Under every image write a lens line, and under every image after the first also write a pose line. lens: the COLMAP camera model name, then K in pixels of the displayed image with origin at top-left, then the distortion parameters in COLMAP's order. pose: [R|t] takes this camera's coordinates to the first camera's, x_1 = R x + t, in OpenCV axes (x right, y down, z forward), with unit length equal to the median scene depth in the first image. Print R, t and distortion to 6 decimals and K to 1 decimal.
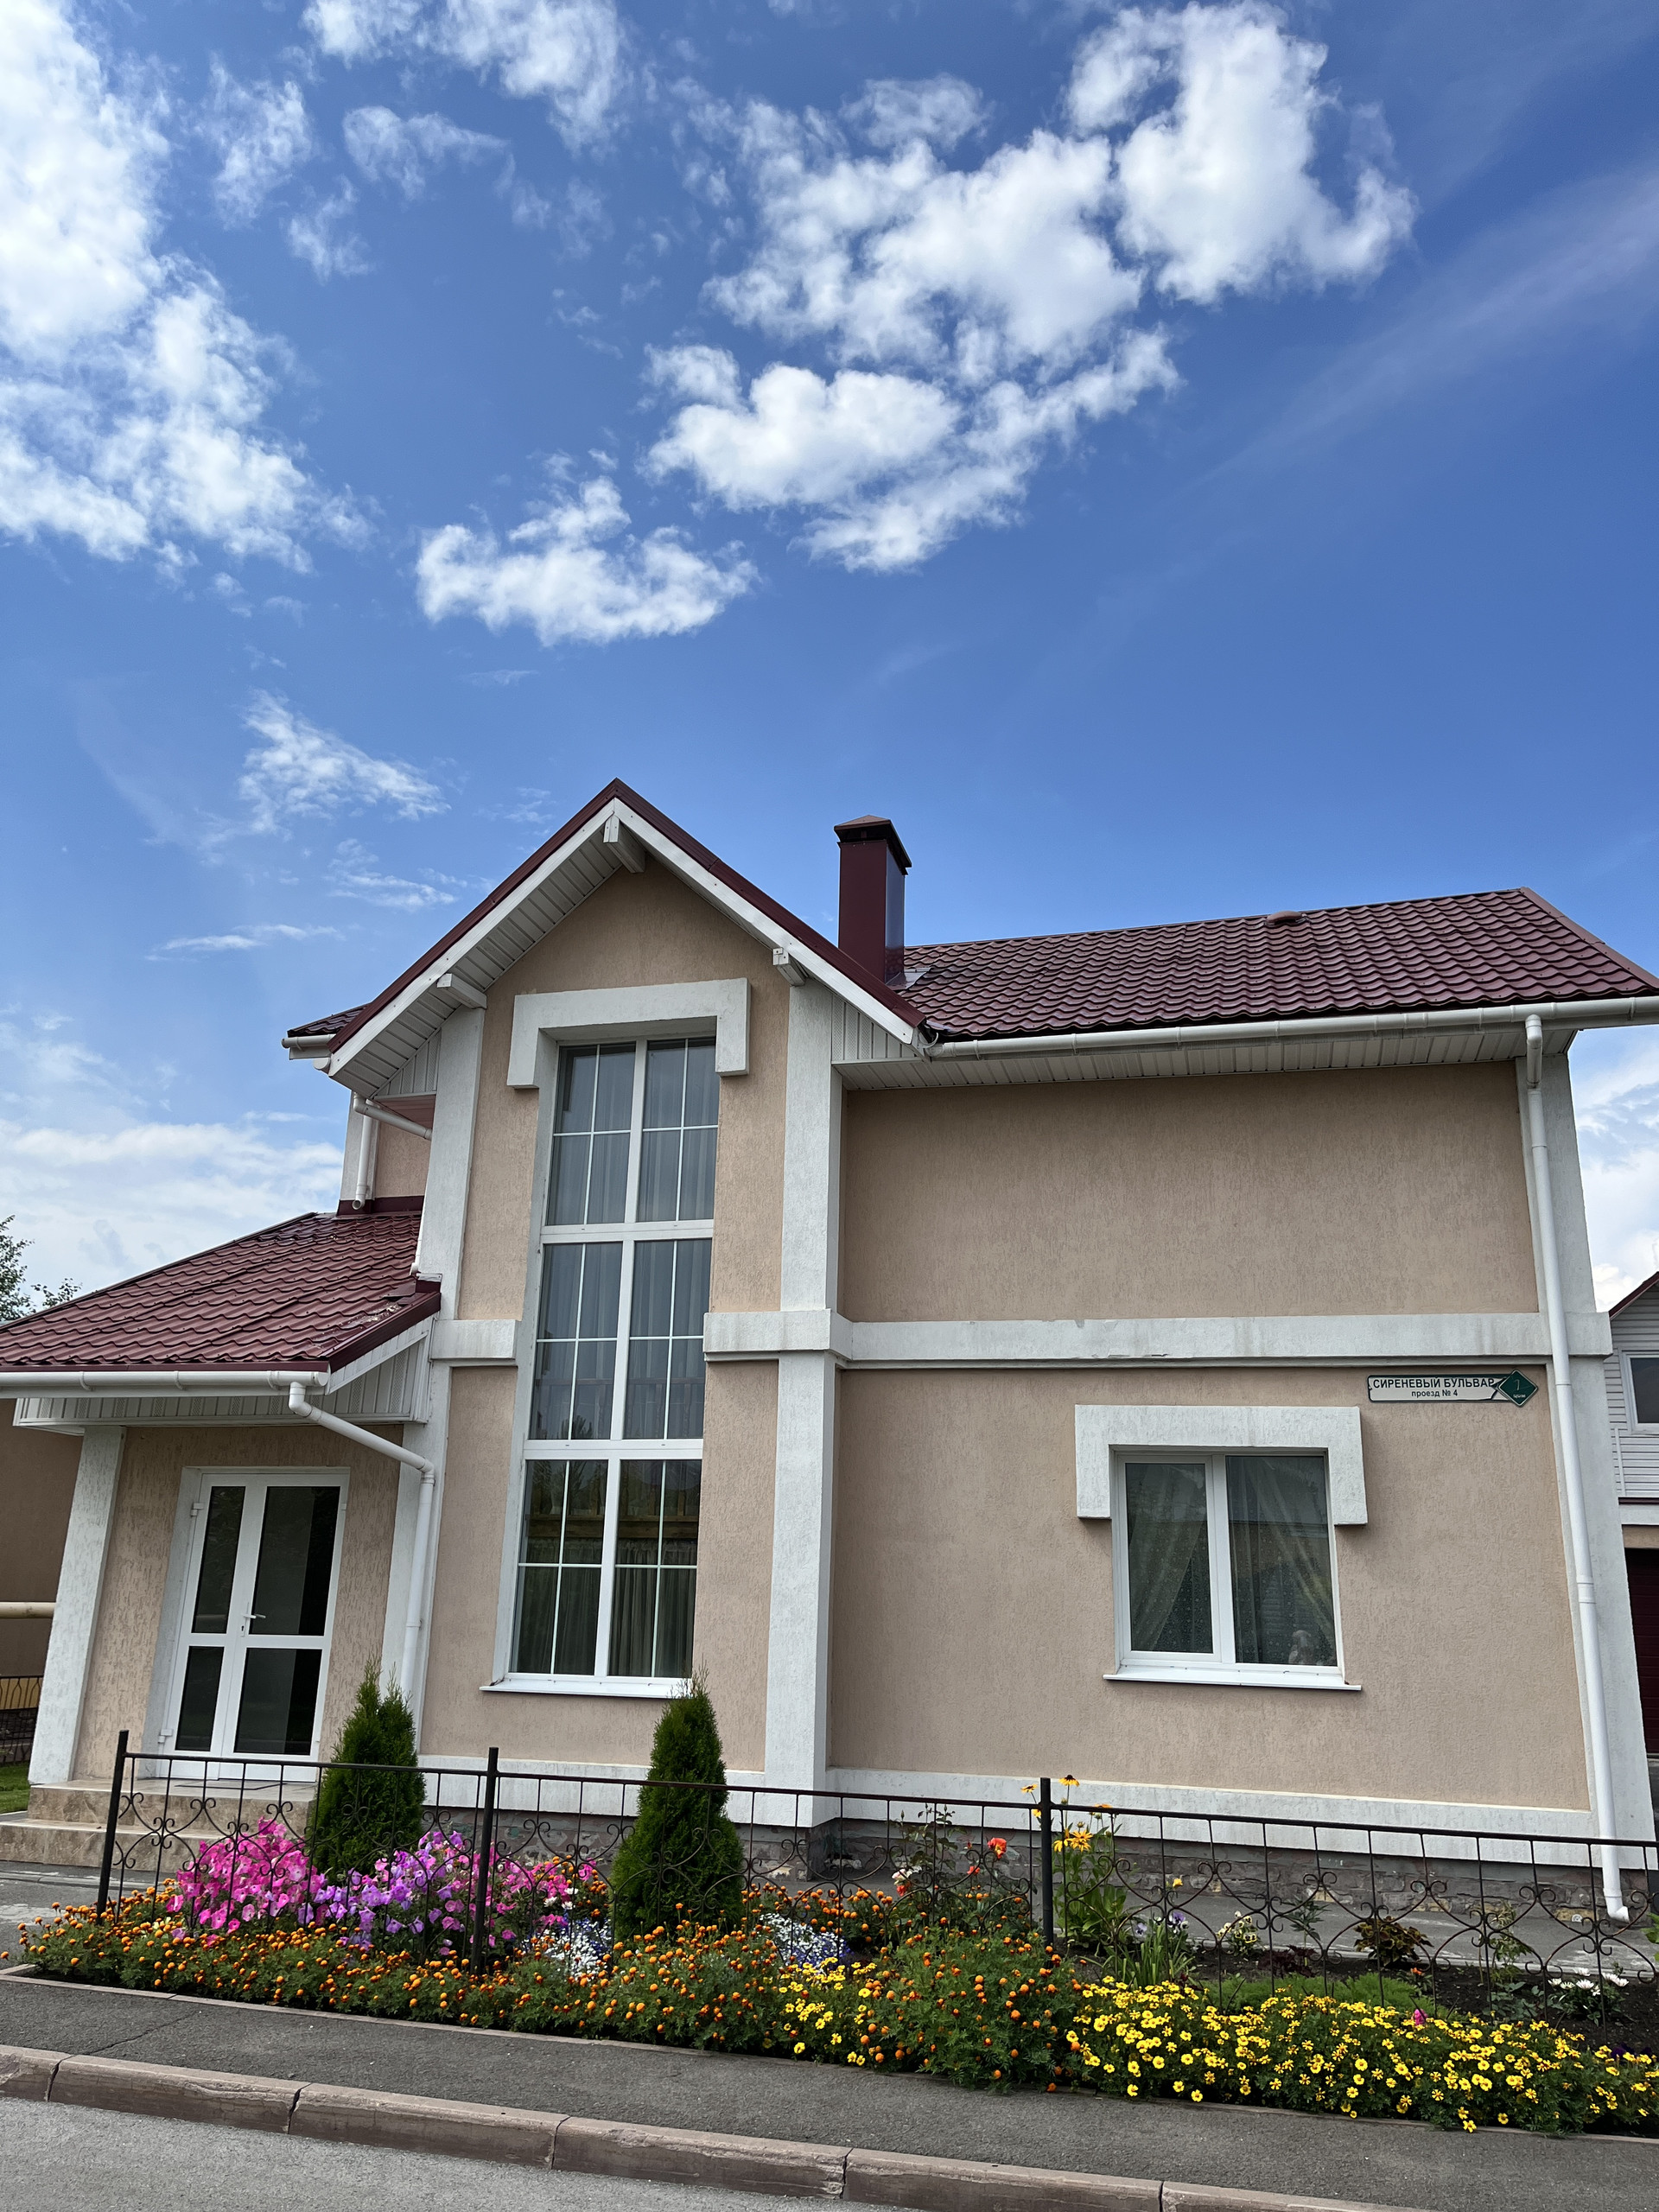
lens RADIAL K [[1679.7, 0, 831.6], [0, 1679.7, 1097.6], [0, 0, 1]] dist [0.030140, -0.001749]
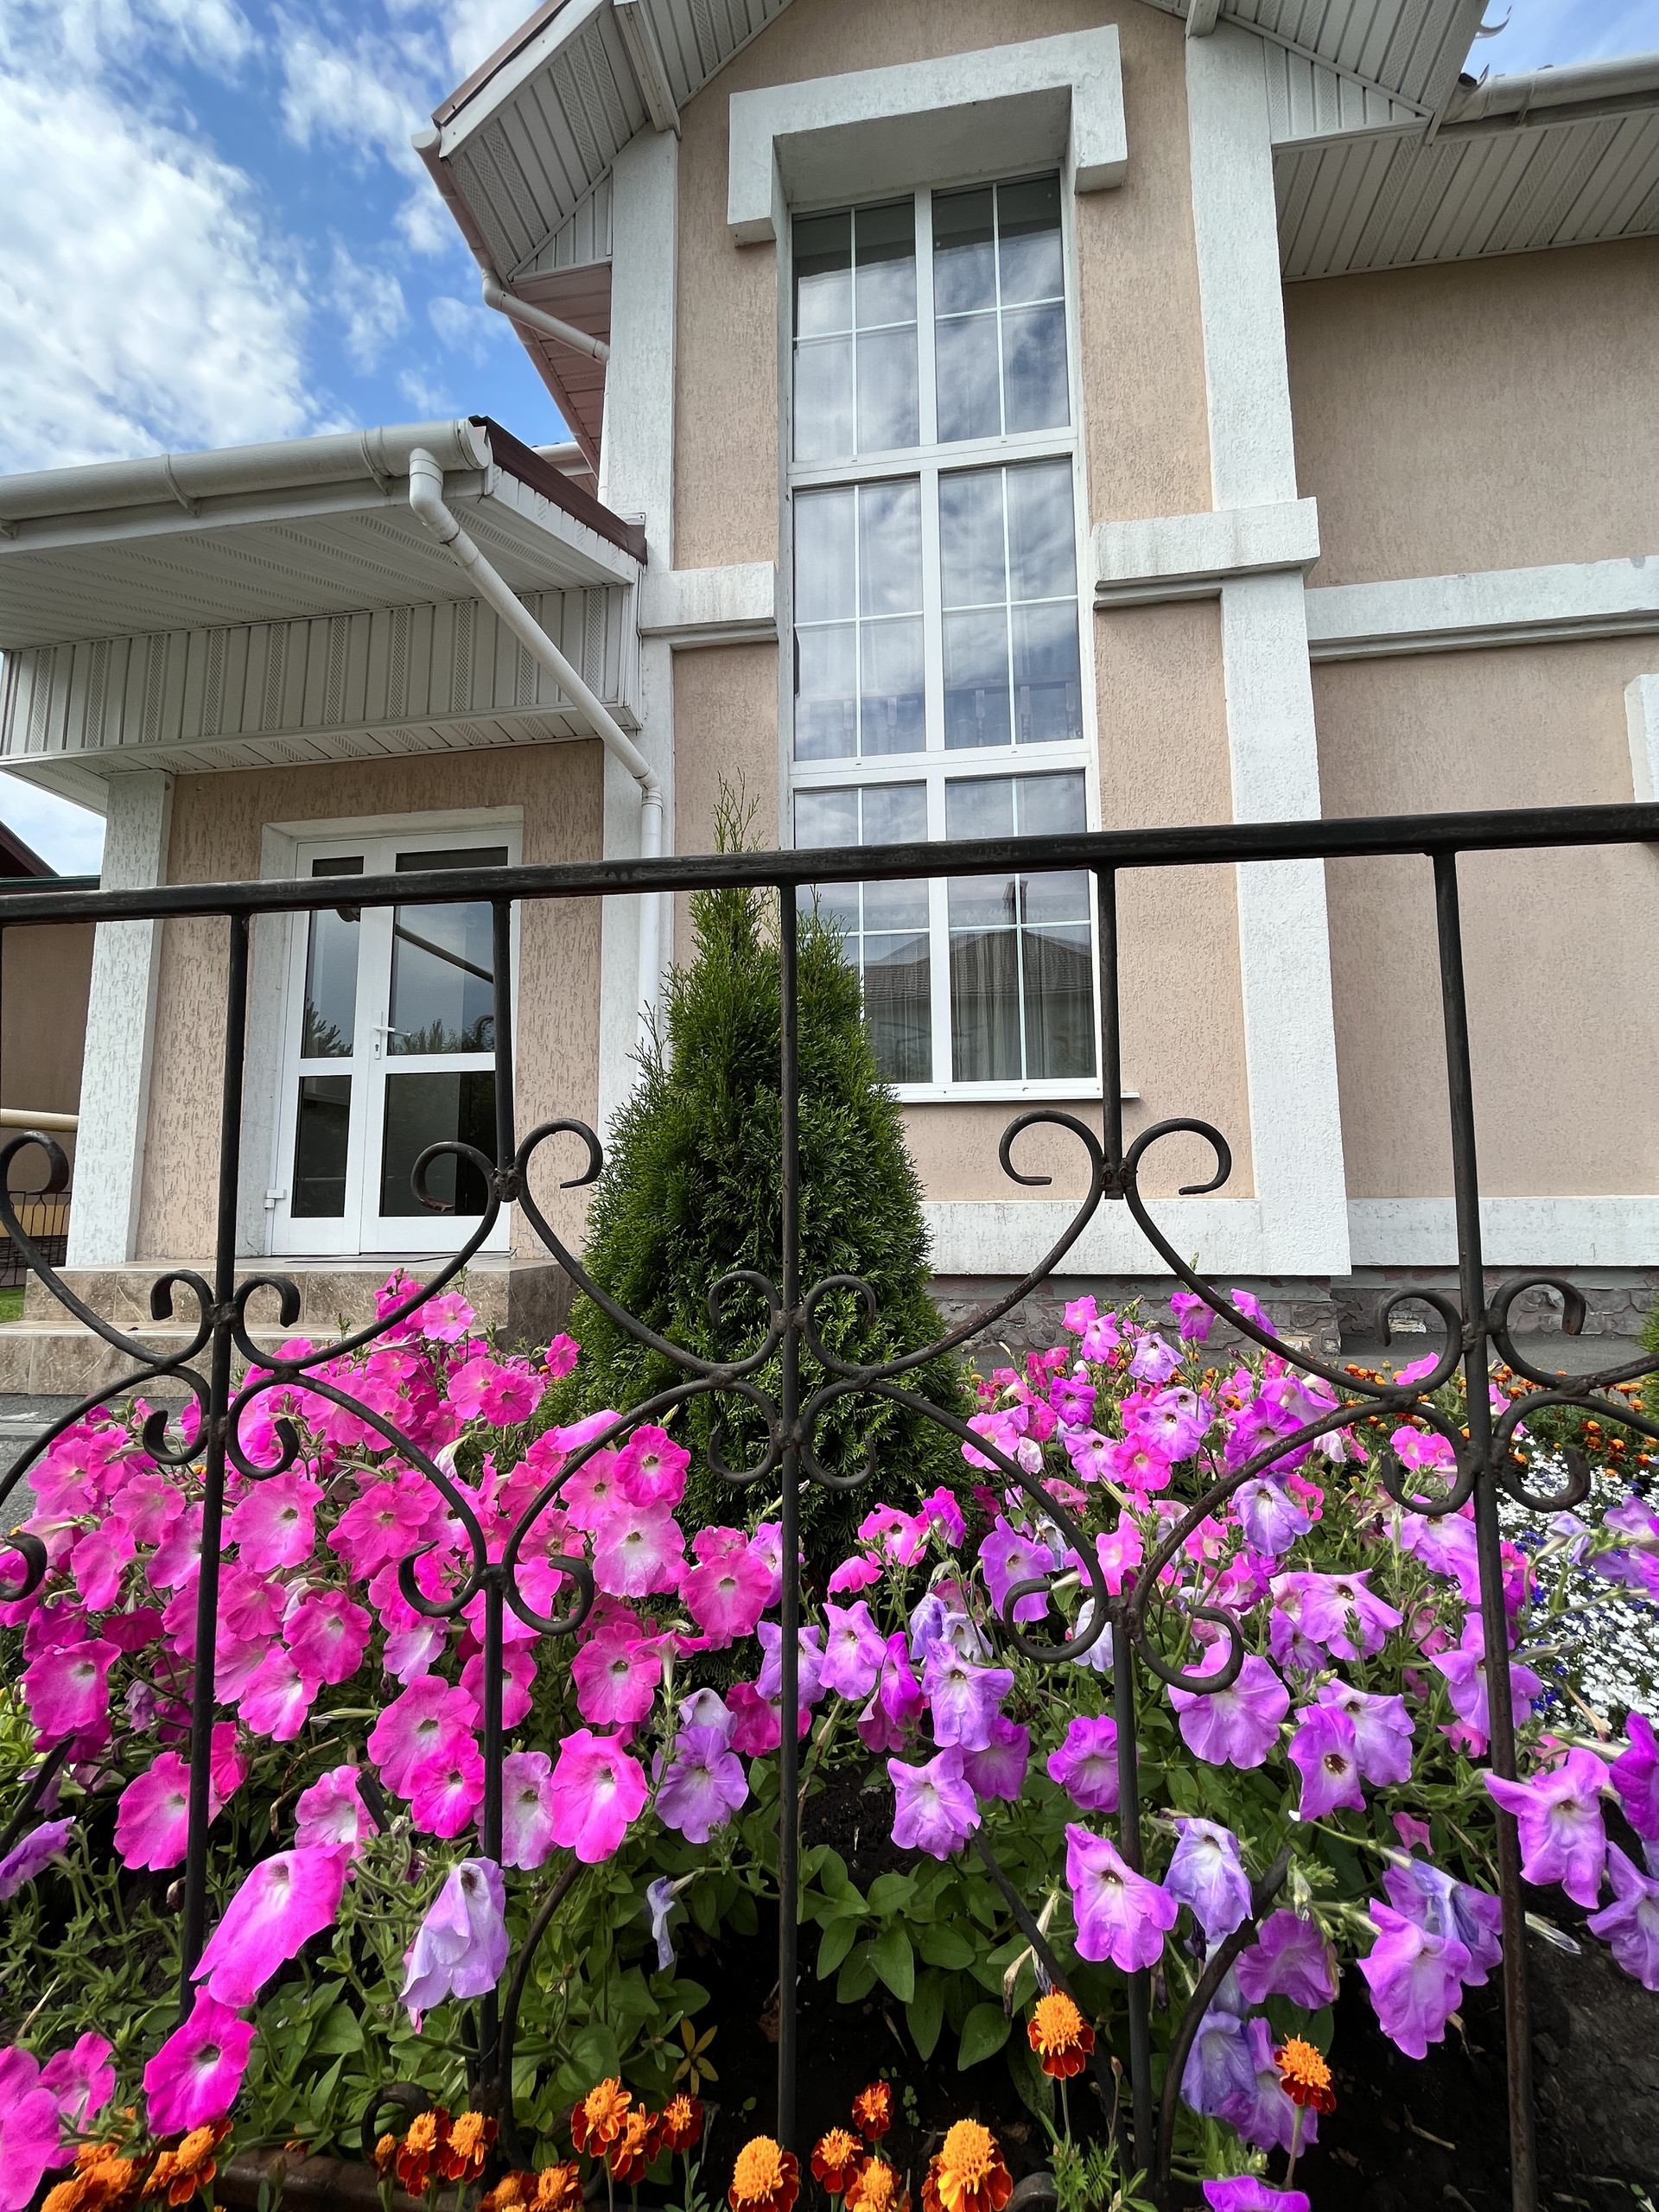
lens RADIAL K [[895.0, 0, 864.0], [0, 895.0, 1105.2], [0, 0, 1]] dist [0.001981, 0.000030]
pose [[0.991468, -0.021297, 0.128601, -0.203146], [-0.004550, 0.980308, 0.197423, 0.268642], [-0.130274, -0.196323, 0.971847, 0.626827]]
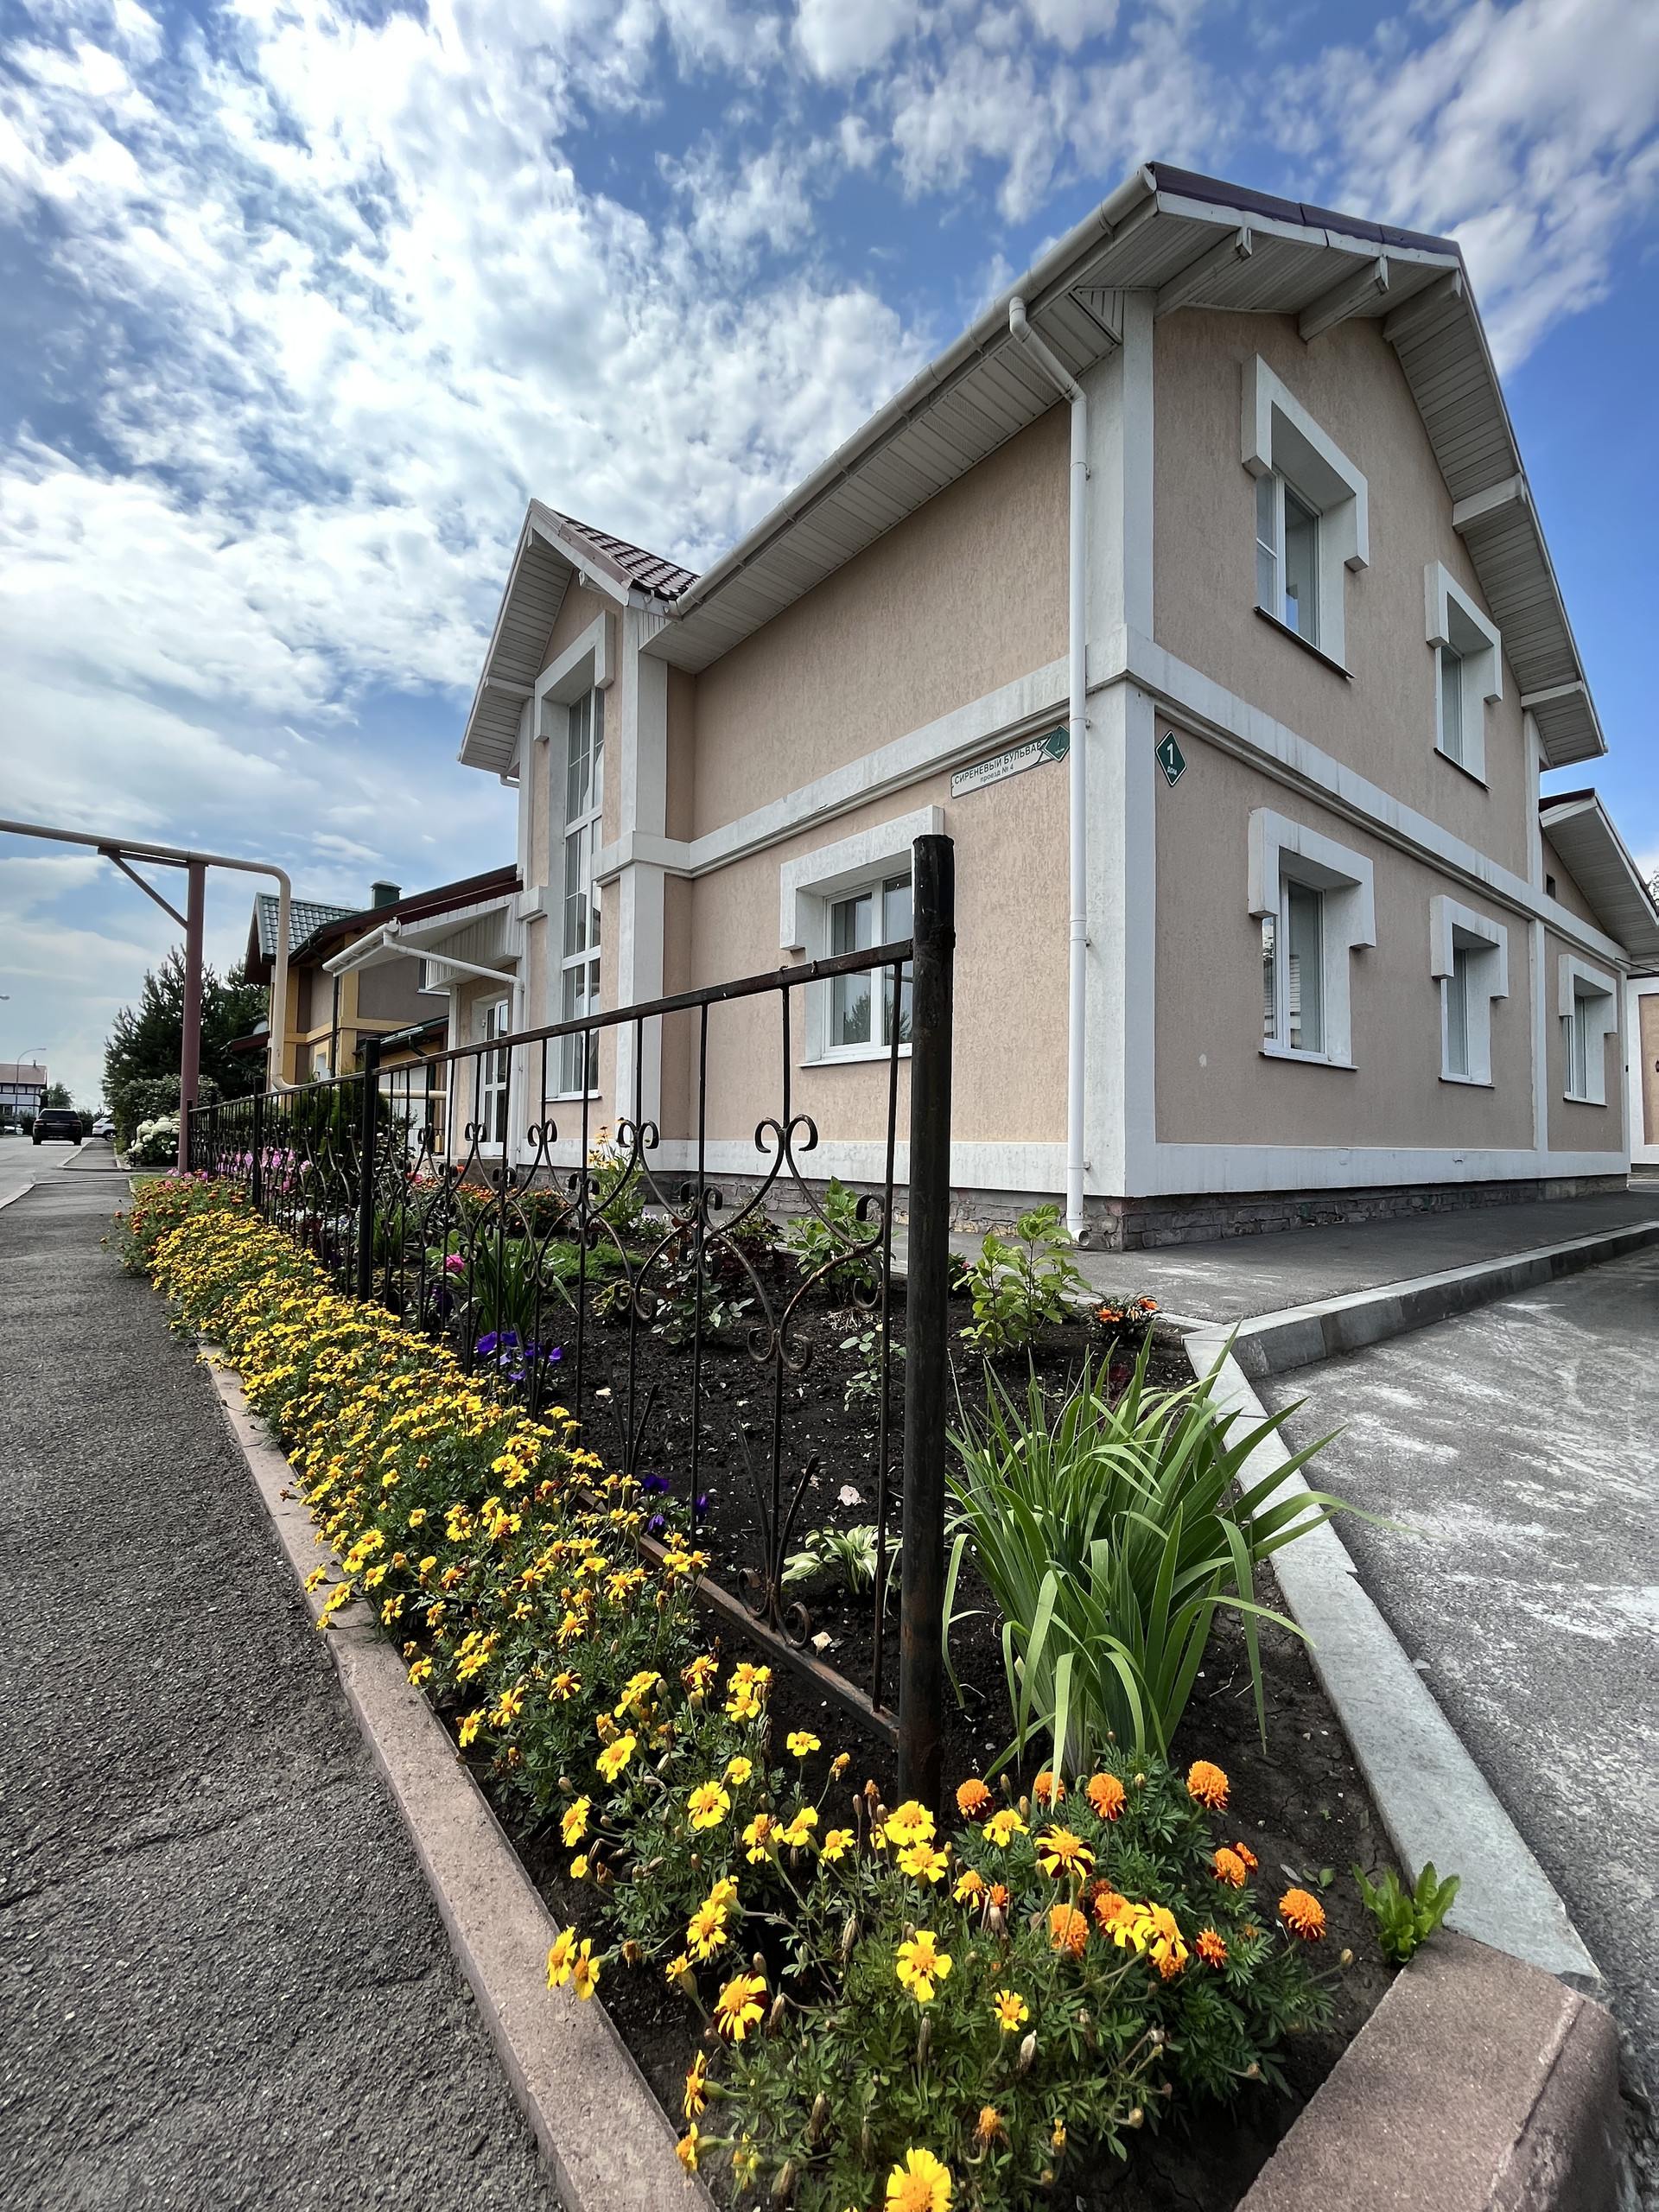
lens RADIAL K [[895.0, 0, 833.1], [0, 895.0, 1099.2], [0, 0, 1]] dist [0.001981, 0.000030]
pose [[0.814209, -0.046283, -0.578724, 0.530237], [0.186043, 0.965051, 0.184566, 0.225425], [0.549956, -0.257943, 0.794364, 0.421651]]
